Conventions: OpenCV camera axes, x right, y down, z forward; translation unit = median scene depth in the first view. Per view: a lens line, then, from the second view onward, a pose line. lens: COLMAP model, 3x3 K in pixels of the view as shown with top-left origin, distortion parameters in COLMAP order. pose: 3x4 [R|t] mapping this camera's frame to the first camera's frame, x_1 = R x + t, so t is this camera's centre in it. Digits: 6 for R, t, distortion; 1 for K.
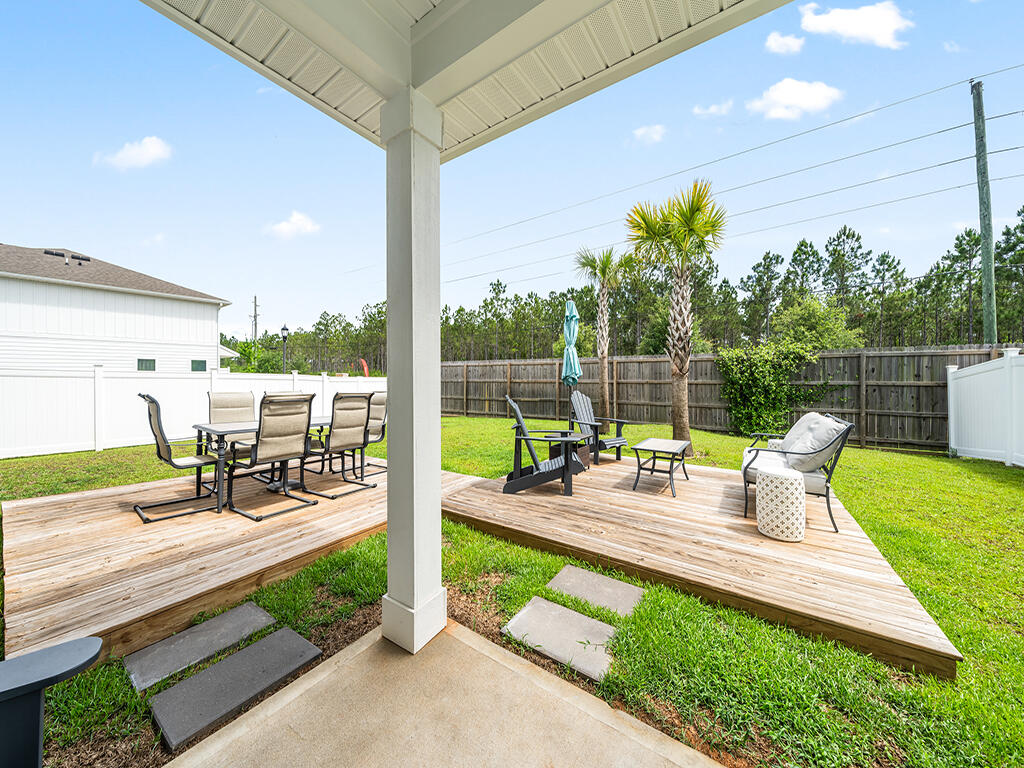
lens RADIAL K [[356.6, 0, 510.4], [0, 356.6, 375.8], [0, 0, 1]] dist [-0.007018, 0.000266]
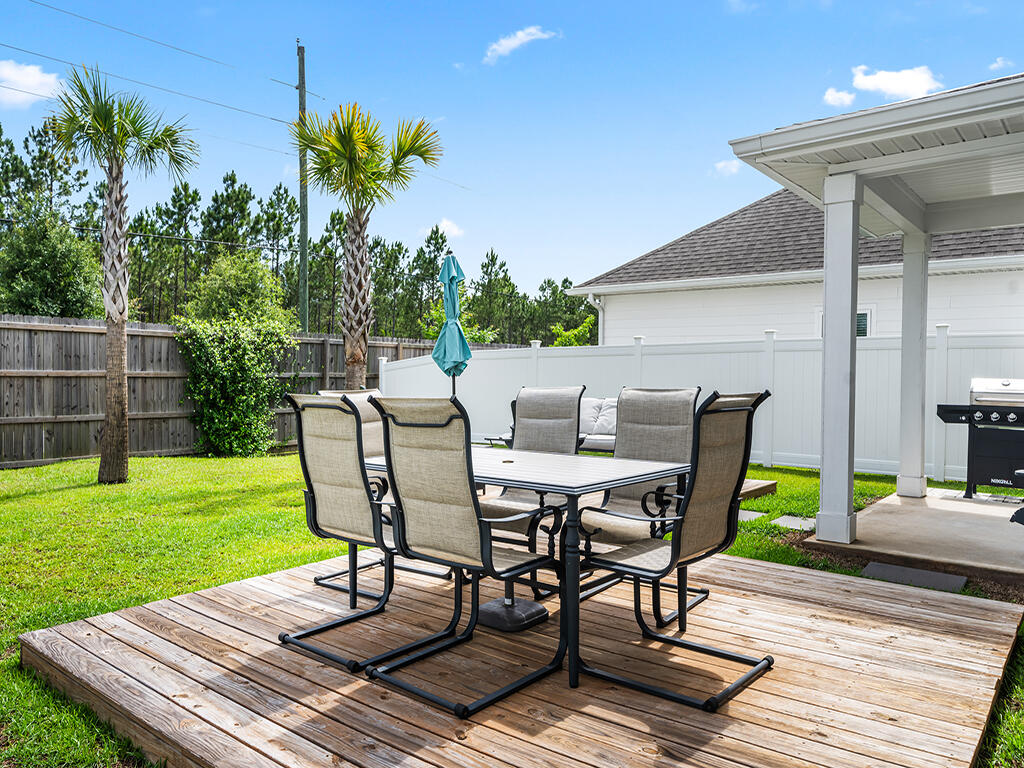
lens RADIAL K [[702.2, 0, 506.0], [0, 702.2, 375.9], [0, 0, 1]] dist [0.000508, 0.005553]
pose [[0.101989, -0.002311, 0.994783, -0.481936], [-0.013233, 0.999906, 0.003680, 0.008238], [-0.994698, -0.013539, 0.101949, 0.304255]]
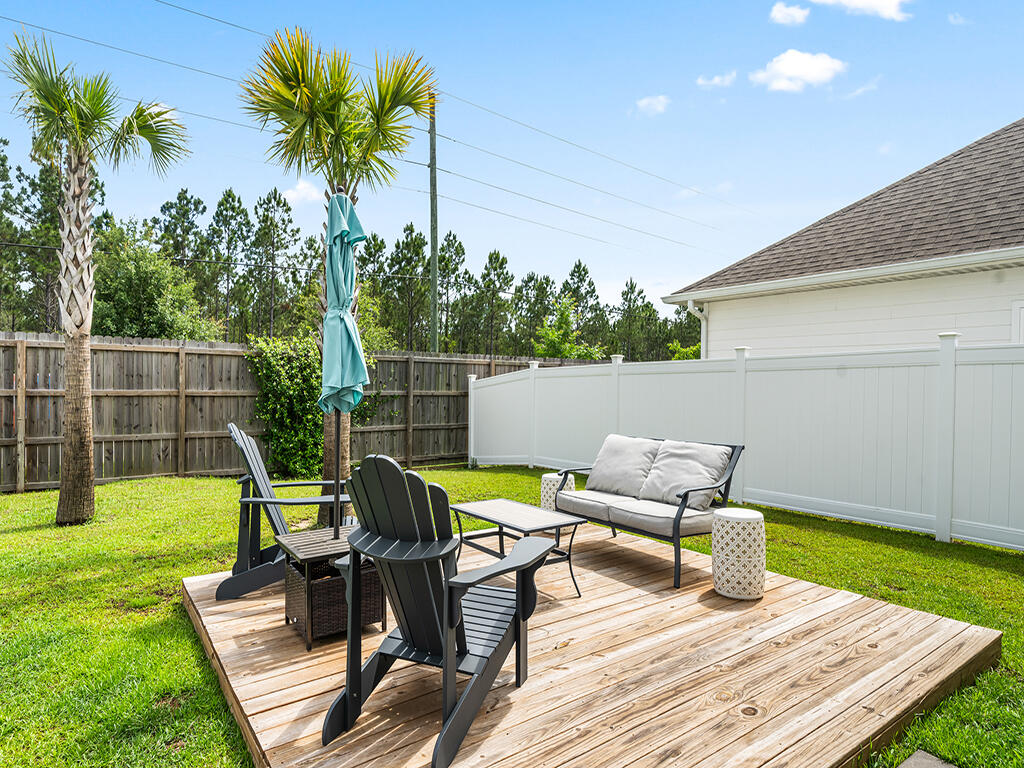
lens RADIAL K [[567.9, 0, 504.7], [0, 567.9, 387.1], [0, 0, 1]] dist [0.008412, -0.004349]
pose [[0.349157, 0.000242, 0.937064, -0.142731], [-0.014468, 0.999882, 0.005133, -0.002586], [-0.936953, -0.015350, 0.349119, 0.244013]]
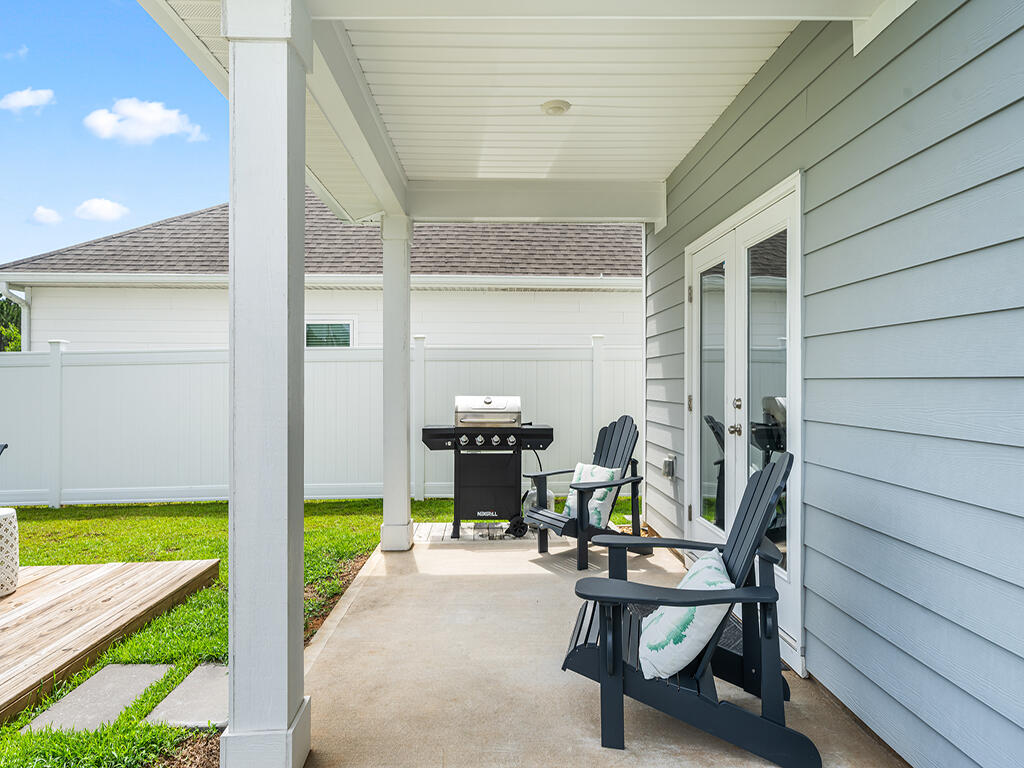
lens RADIAL K [[567.9, 0, 501.6], [0, 567.9, 379.4], [0, 0, 1]] dist [0.008412, -0.004349]
pose [[-0.580881, 0.004615, 0.813975, -0.208915], [0.003964, 0.999988, -0.002840, -0.003383], [-0.813979, 0.001577, -0.580893, 0.187324]]
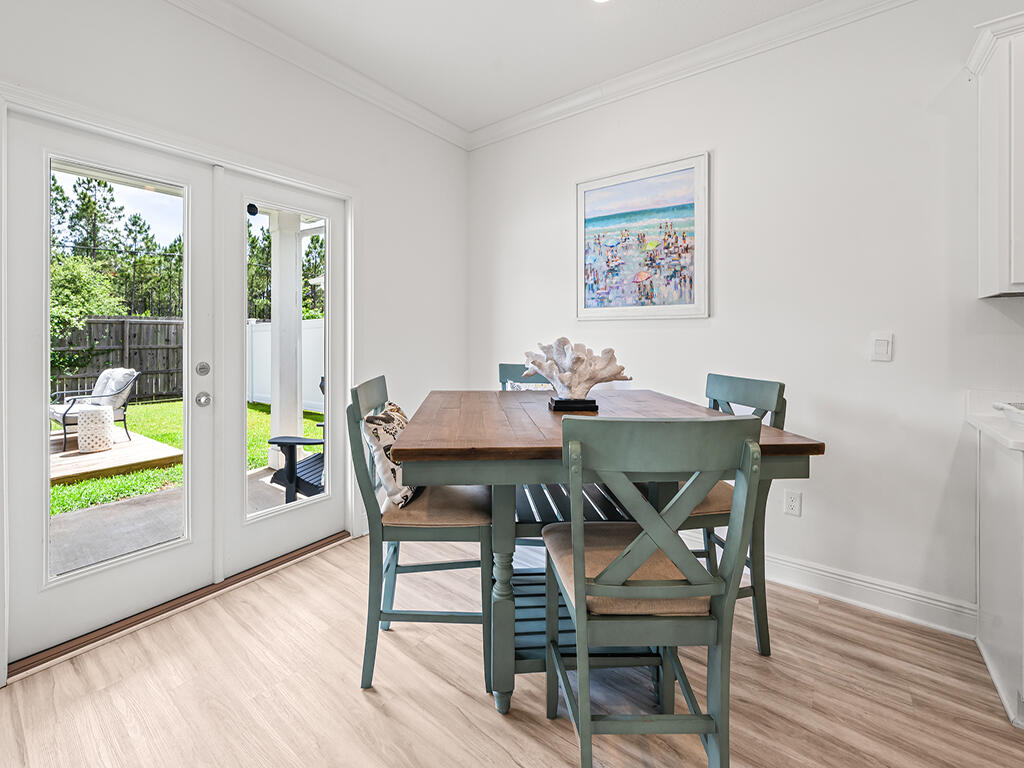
lens RADIAL K [[427.4, 0, 498.2], [0, 427.4, 335.2], [0, 0, 1]] dist [-0.001759, 0.000373]
pose [[0.050088, 0.001867, 0.998743, -0.222635], [0.003912, 0.999990, -0.002066, -0.007063], [-0.998737, 0.004011, 0.050080, -0.182989]]
